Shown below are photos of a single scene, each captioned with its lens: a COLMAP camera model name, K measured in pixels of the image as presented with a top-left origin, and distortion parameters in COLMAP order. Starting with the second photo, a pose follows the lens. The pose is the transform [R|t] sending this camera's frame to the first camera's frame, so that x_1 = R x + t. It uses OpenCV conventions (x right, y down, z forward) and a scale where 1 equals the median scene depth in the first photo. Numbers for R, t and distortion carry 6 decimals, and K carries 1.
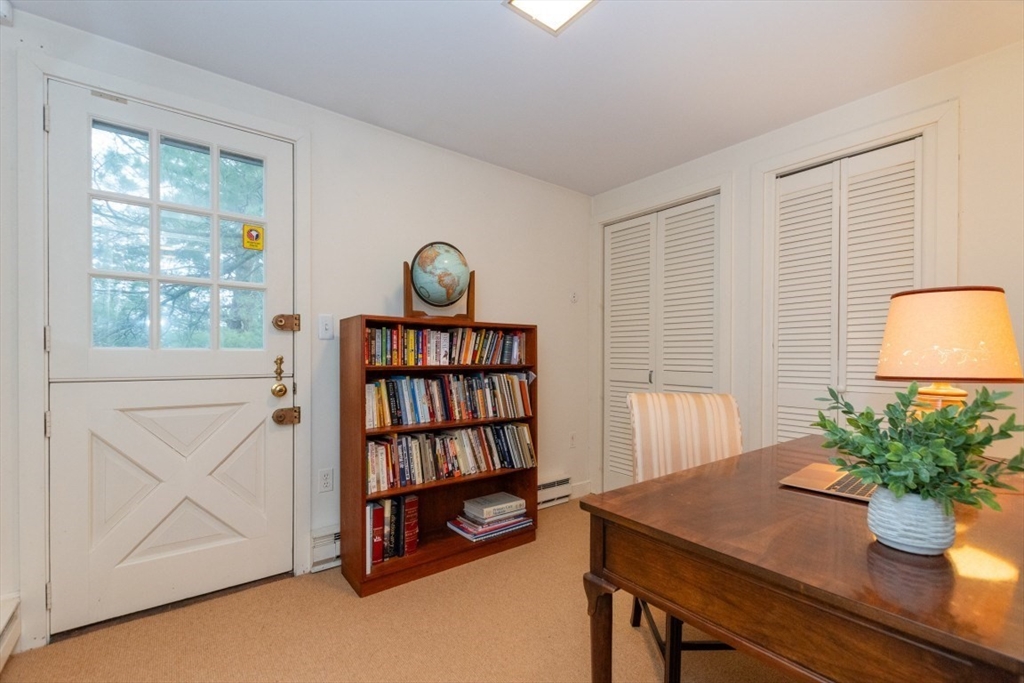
lens RADIAL K [[446.7, 0, 513.7], [0, 446.7, 352.0], [0, 0, 1]] dist [0.000252, 0.000009]
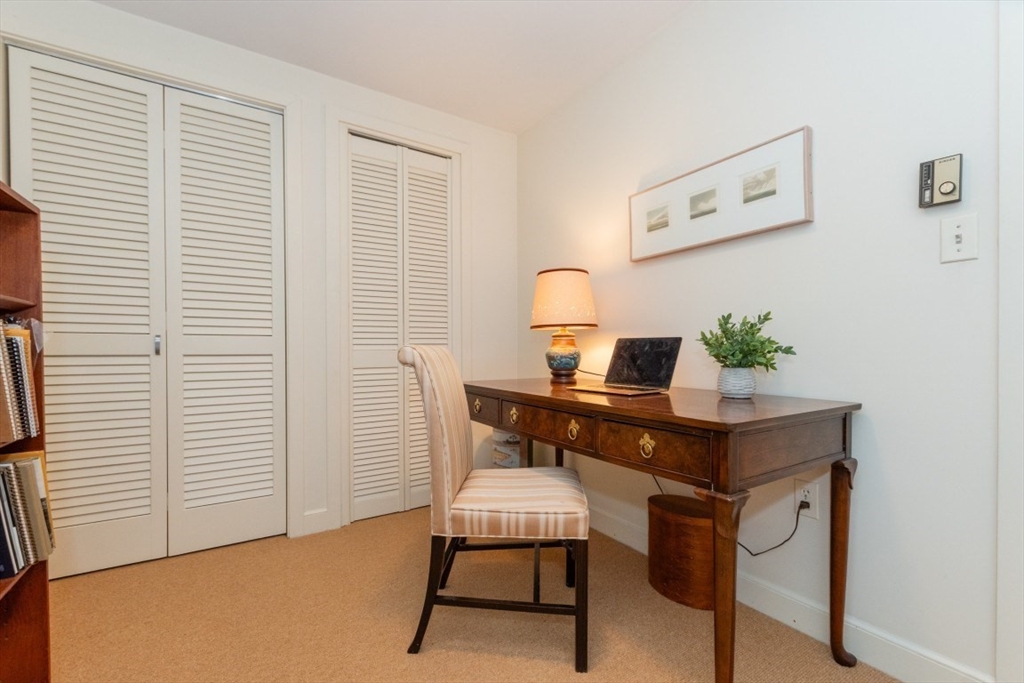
lens RADIAL K [[446.7, 0, 513.7], [0, 446.7, 352.0], [0, 0, 1]] dist [0.000252, 0.000009]
pose [[0.089172, -0.004820, 0.996005, -0.338323], [-0.004453, 0.999976, 0.005238, 0.074631], [-0.996006, -0.004902, 0.089149, 0.561765]]
